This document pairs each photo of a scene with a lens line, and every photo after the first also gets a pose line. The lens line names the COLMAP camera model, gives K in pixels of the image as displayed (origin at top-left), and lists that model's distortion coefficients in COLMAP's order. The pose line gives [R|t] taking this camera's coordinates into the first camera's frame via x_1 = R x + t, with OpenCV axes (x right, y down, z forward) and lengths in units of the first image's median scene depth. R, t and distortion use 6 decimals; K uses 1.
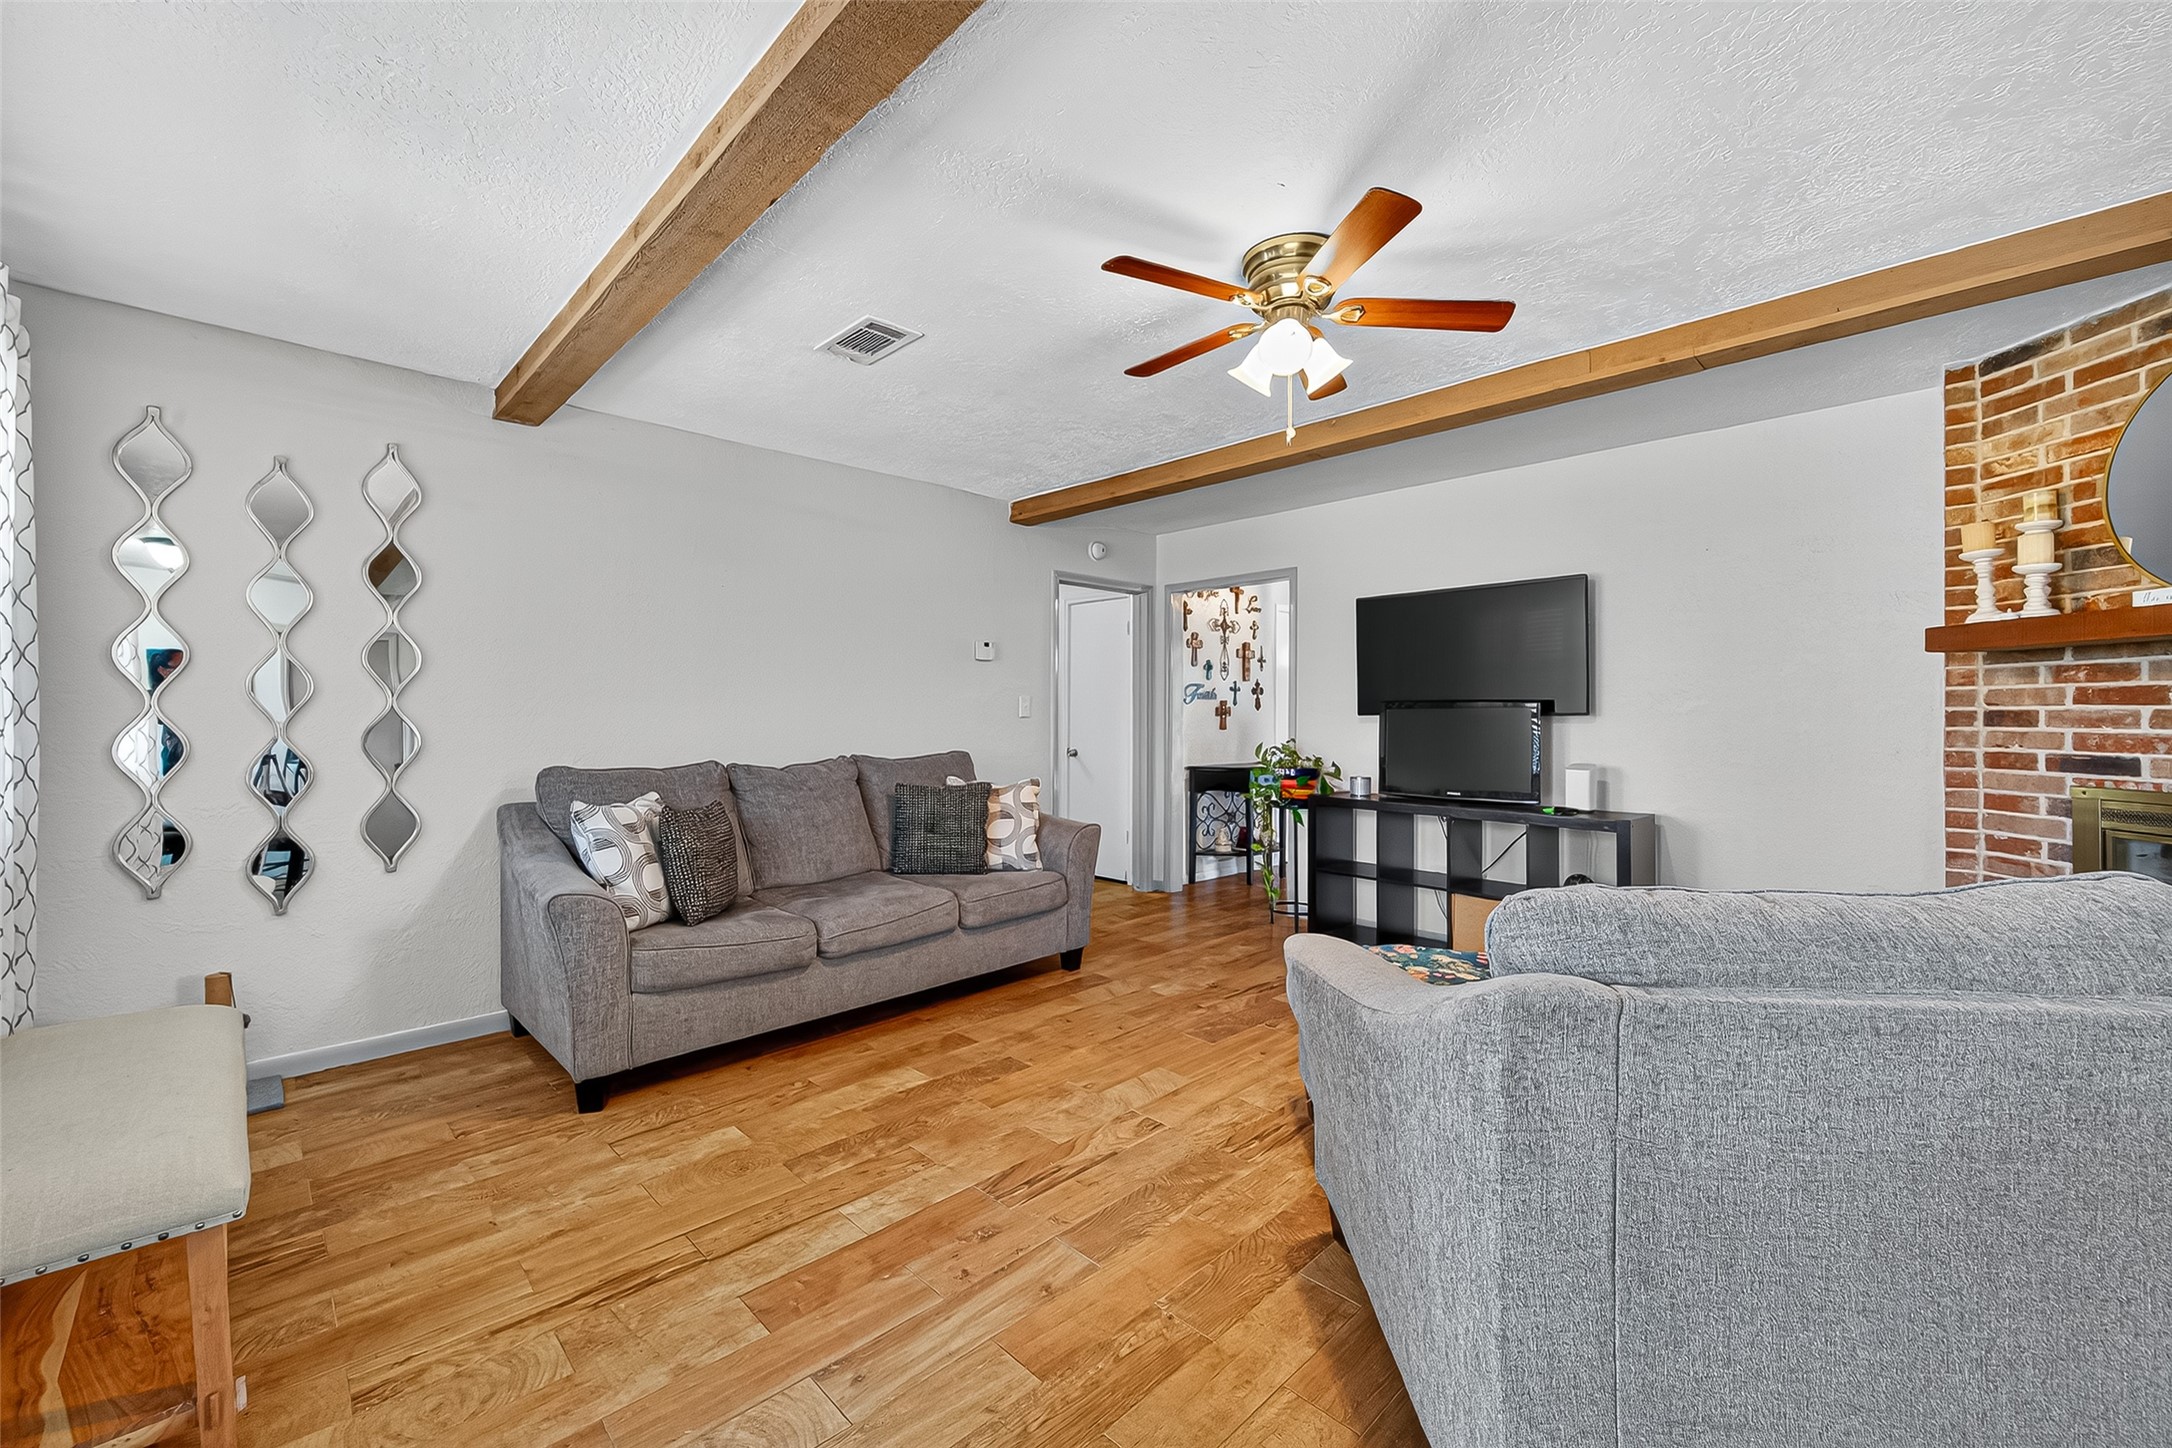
lens RADIAL K [[862.6, 0, 1062.9], [0, 862.6, 697.7], [0, 0, 1]] dist [0.007910, -0.001563]
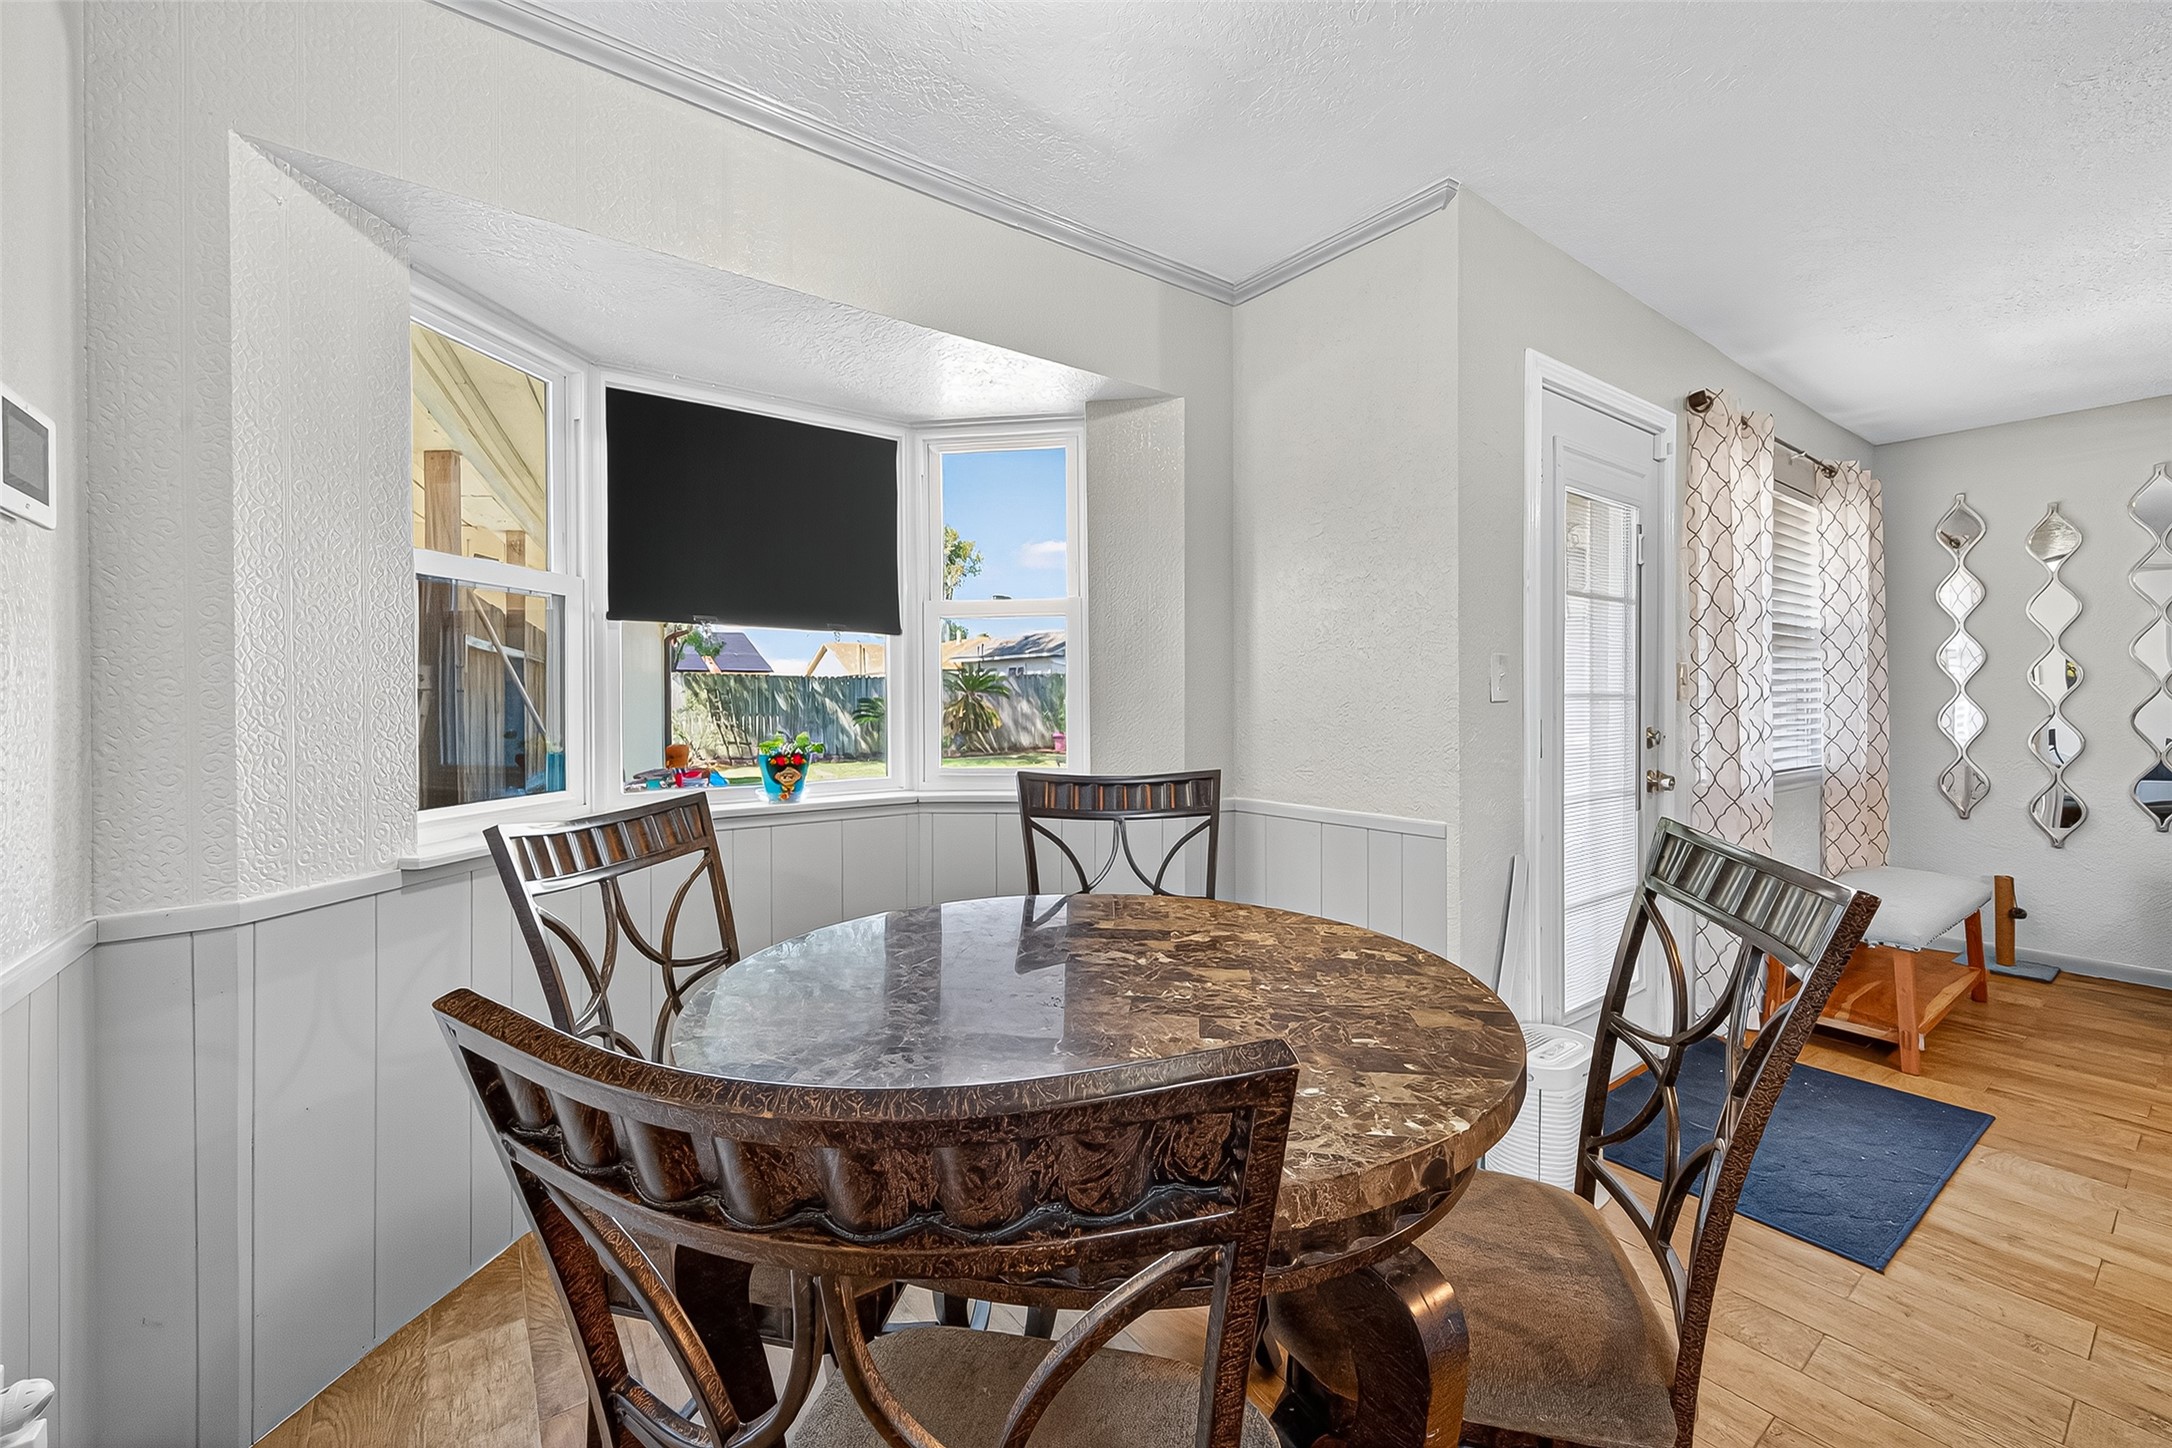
lens RADIAL K [[862.6, 0, 1096.2], [0, 862.6, 707.9], [0, 0, 1]] dist [0.007910, -0.001563]
pose [[-0.135431, -0.000422, -0.990787, 0.609927], [0.019093, 0.999813, -0.003036, 0.011722], [0.990603, -0.019328, -0.135398, -0.273803]]
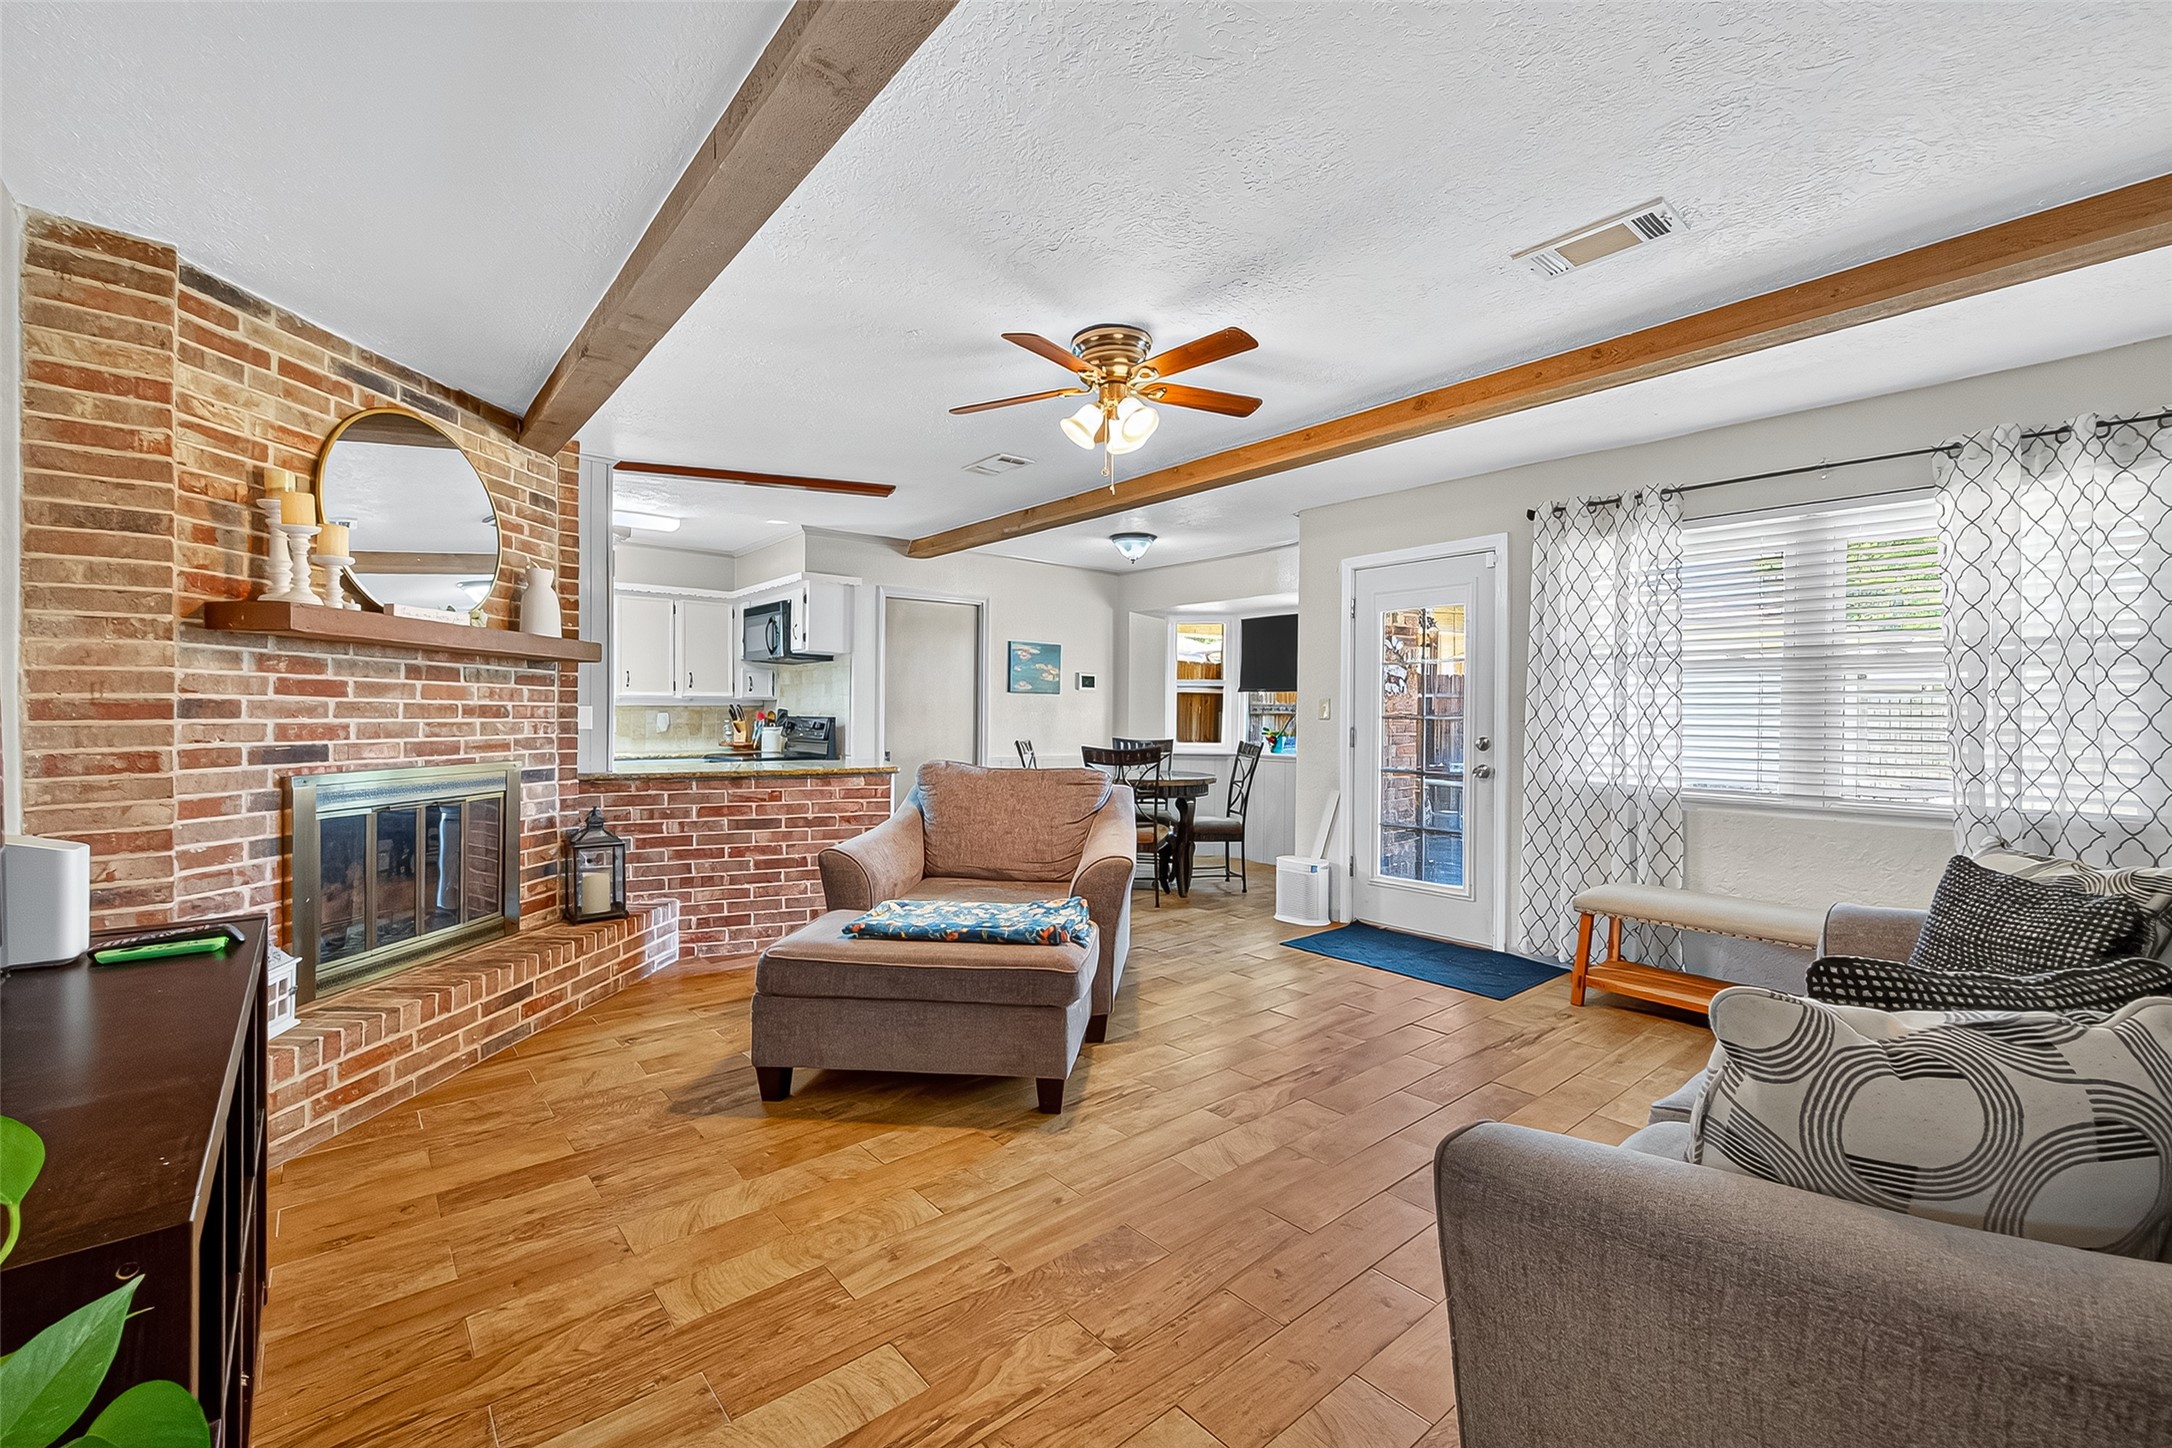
lens RADIAL K [[862.6, 0, 1069.7], [0, 862.6, 713.2], [0, 0, 1]] dist [0.007910, -0.001563]
pose [[-0.997467, -0.008782, 0.070589, 0.190004], [-0.010530, 0.999646, -0.024435, 0.041206], [-0.070349, -0.025116, -0.997206, 1.826563]]
